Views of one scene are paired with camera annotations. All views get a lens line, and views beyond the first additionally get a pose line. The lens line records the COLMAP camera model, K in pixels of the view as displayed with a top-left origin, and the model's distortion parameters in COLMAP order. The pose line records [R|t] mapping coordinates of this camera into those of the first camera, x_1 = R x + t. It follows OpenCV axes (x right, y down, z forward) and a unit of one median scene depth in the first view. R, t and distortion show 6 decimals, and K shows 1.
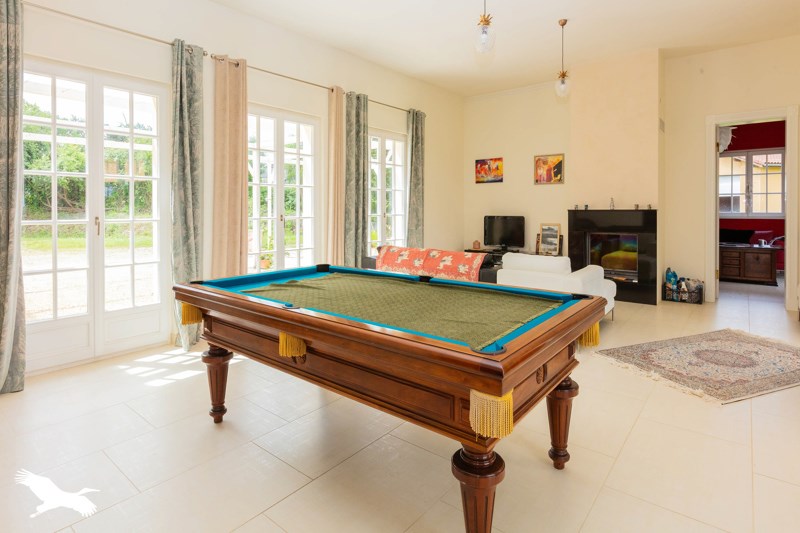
lens RADIAL K [[418.5, 0, 402.2], [0, 418.5, 208.9], [0, 0, 1]] dist [0.000726, 0.000213]
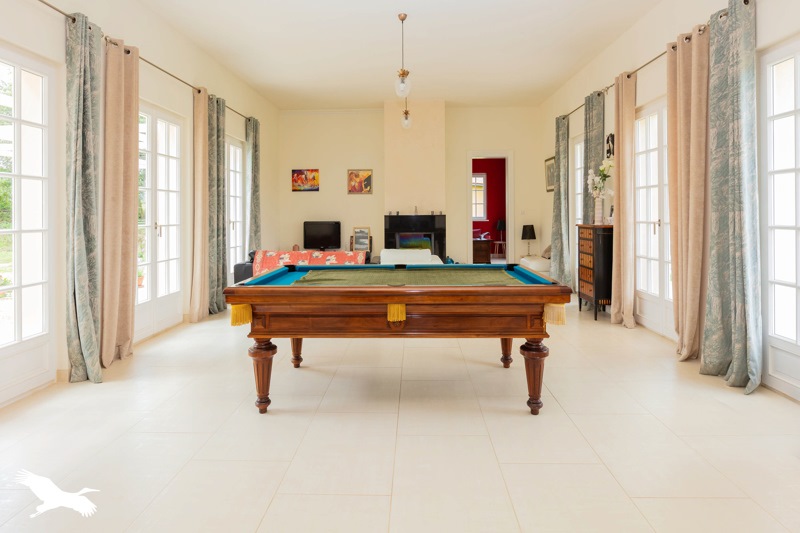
lens RADIAL K [[418.5, 0, 402.2], [0, 418.5, 208.9], [0, 0, 1]] dist [0.000726, 0.000213]
pose [[0.801625, 0.003625, 0.597816, -0.273971], [0.006168, 0.999878, -0.014334, 0.000856], [-0.597795, 0.015177, 0.801505, -0.028851]]
